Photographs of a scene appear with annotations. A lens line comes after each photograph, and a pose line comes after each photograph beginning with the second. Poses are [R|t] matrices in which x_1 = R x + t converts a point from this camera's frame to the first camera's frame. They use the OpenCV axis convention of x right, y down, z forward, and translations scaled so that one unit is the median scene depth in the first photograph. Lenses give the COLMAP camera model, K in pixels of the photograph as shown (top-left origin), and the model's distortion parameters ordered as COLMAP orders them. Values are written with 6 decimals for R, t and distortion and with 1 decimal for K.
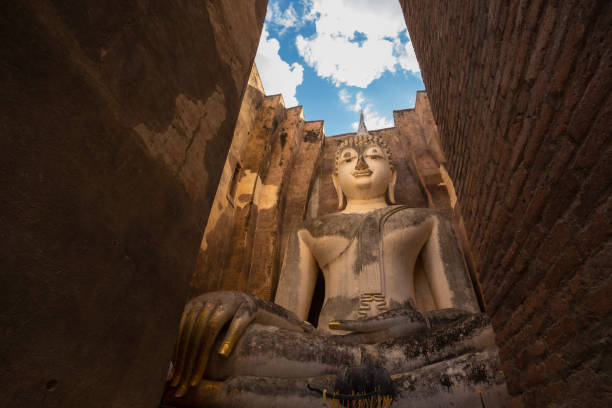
lens RADIAL K [[326.4, 0, 302.8], [0, 326.4, 203.6], [0, 0, 1]] dist [-0.096999, 0.048540]
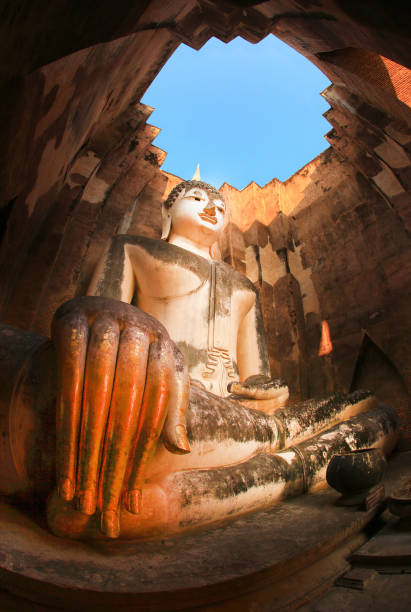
lens RADIAL K [[270.5, 0, 201.8], [0, 270.5, 303.1], [0, 0, 1]] dist [-0.321584, 0.098791]
pose [[0.706948, 0.311736, 0.634858, -0.227376], [-0.422300, 0.906102, 0.025328, 0.114965], [-0.567351, -0.286007, 0.772213, 0.338620]]
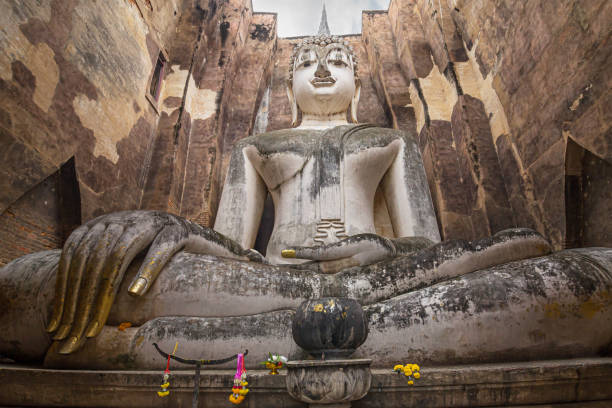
lens RADIAL K [[336.7, 0, 324.7], [0, 336.7, 217.9], [0, 0, 1]] dist [-0.000545, -0.008701]
pose [[0.973944, 0.010214, 0.226558, -0.003899], [-0.062640, 0.972239, 0.225451, 0.048945], [-0.217966, -0.233769, 0.947546, 0.098400]]
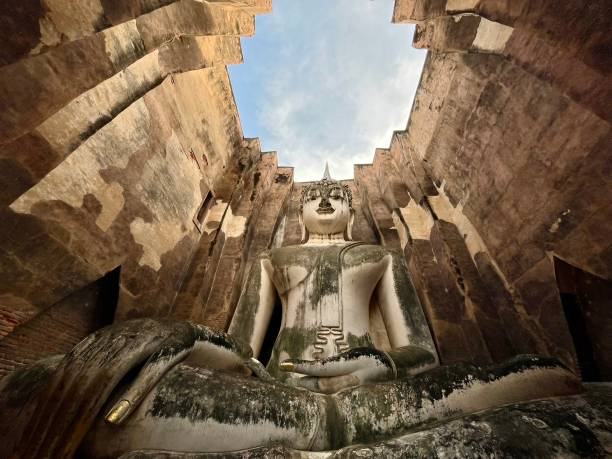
lens RADIAL K [[246.8, 0, 303.9], [0, 246.8, 230.6], [0, 0, 1]] dist [-0.003679, -0.000233]
pose [[0.989802, 0.083592, 0.115347, 0.021437], [-0.075266, 0.994358, -0.074752, 0.039738], [-0.120945, 0.065308, 0.990509, 0.184297]]
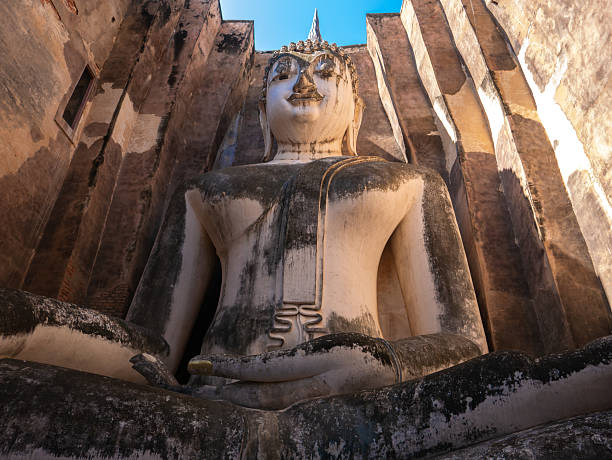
lens RADIAL K [[431.0, 0, 302.3], [0, 431.0, 227.0], [0, 0, 1]] dist [-0.048518, -0.002073]
pose [[0.988695, 0.050228, 0.141278, 0.079801], [-0.063380, 0.993906, 0.090191, 0.062802], [-0.135887, -0.098125, 0.985853, 0.215341]]
